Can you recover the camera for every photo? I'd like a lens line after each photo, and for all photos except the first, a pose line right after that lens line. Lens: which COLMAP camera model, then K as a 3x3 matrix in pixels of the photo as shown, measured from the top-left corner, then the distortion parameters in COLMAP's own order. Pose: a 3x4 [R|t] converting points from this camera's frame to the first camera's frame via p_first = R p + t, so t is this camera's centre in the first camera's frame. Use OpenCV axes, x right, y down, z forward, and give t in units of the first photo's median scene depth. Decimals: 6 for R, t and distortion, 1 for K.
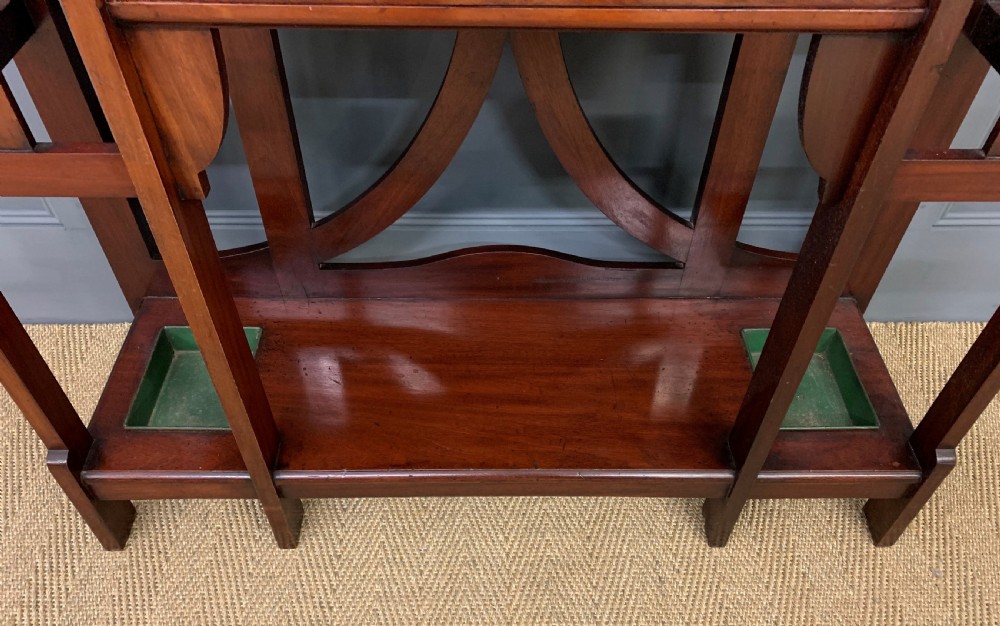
lens RADIAL K [[769.9, 0, 502.4], [0, 769.9, 372.5], [0, 0, 1]] dist [0.033585, -0.024867]
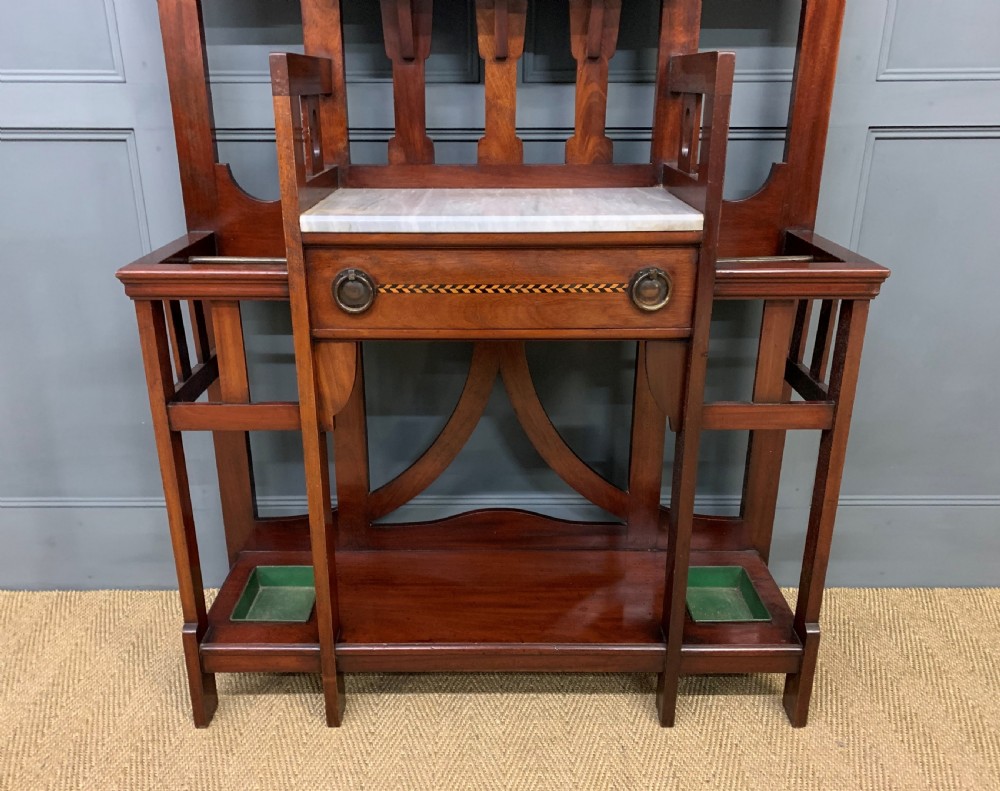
lens RADIAL K [[849.8, 0, 486.7], [0, 849.8, 412.9], [0, 0, 1]] dist [0.019113, 0.006033]
pose [[0.999719, -0.010562, -0.021207, 0.014669], [-0.000280, 0.889806, -0.456340, 0.418132], [0.023689, 0.456217, 0.889553, -0.511116]]
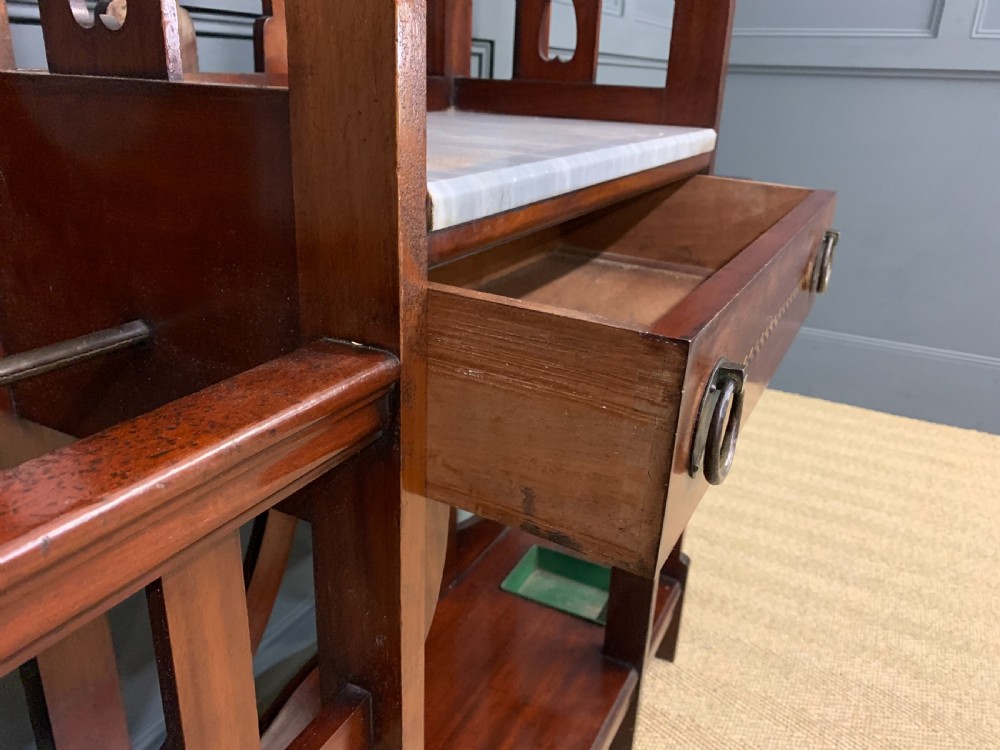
lens RADIAL K [[763.6, 0, 501.4], [0, 763.6, 378.5], [0, 0, 1]] dist [0.019335, -0.002451]
pose [[0.460020, -0.323789, 0.826766, -0.558171], [0.637921, 0.768200, -0.054093, -0.236867], [-0.617607, 0.552295, 0.559939, 0.220307]]
